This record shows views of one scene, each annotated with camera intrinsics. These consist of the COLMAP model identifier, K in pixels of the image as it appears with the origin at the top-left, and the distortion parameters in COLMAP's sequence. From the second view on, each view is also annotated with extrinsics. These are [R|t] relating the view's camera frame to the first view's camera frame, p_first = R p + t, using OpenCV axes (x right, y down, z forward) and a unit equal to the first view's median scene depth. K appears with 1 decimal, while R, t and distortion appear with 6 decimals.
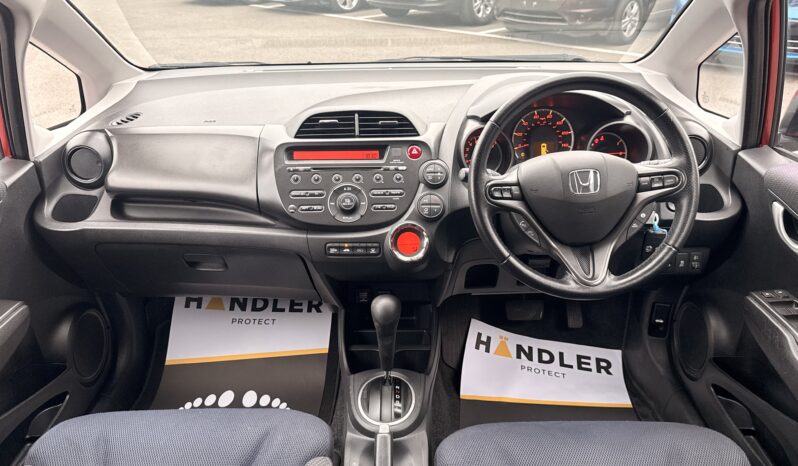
lens RADIAL K [[630.3, 0, 400.4], [0, 630.3, 234.2], [0, 0, 1]] dist [0.045453, -0.070570]
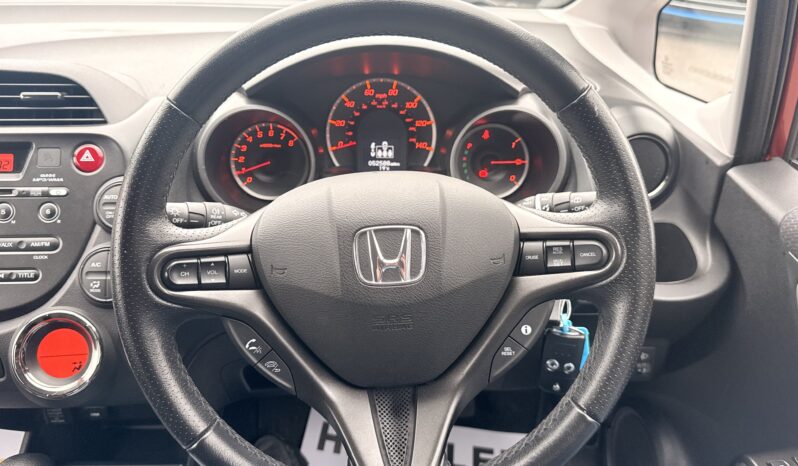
lens RADIAL K [[630.3, 0, 399.7], [0, 630.3, 236.0], [0, 0, 1]] dist [0.045453, -0.070570]
pose [[0.997888, 0.010572, 0.064084, 0.225386], [-0.013733, 0.998700, 0.049092, -0.096026], [-0.063482, -0.049869, 0.996736, 0.485847]]
